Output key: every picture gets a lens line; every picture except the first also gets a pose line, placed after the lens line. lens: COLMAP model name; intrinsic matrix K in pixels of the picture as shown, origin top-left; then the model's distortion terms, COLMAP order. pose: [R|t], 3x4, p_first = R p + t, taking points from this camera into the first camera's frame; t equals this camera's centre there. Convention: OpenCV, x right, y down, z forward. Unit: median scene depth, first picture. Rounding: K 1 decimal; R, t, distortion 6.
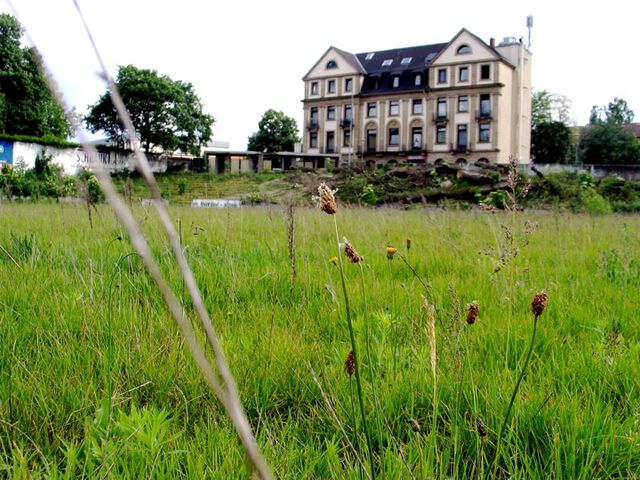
lens RADIAL K [[656.3, 0, 322.7], [0, 656.3, 233.5], [0, 0, 1]] dist [-0.117972, 0.000000]
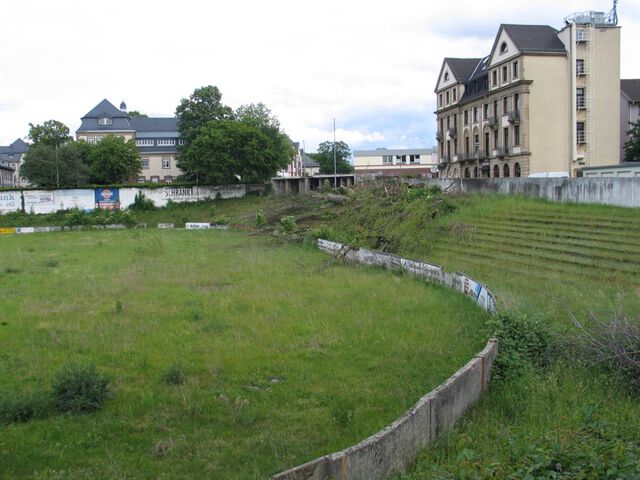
lens RADIAL K [[656.3, 0, 320.7], [0, 656.3, 242.3], [0, 0, 1]] dist [-0.117972, 0.000000]
pose [[0.687937, 0.014911, -0.725618, 0.680240], [0.013944, 0.999333, 0.033755, -0.035102], [0.725637, -0.033339, 0.687270, 0.146555]]
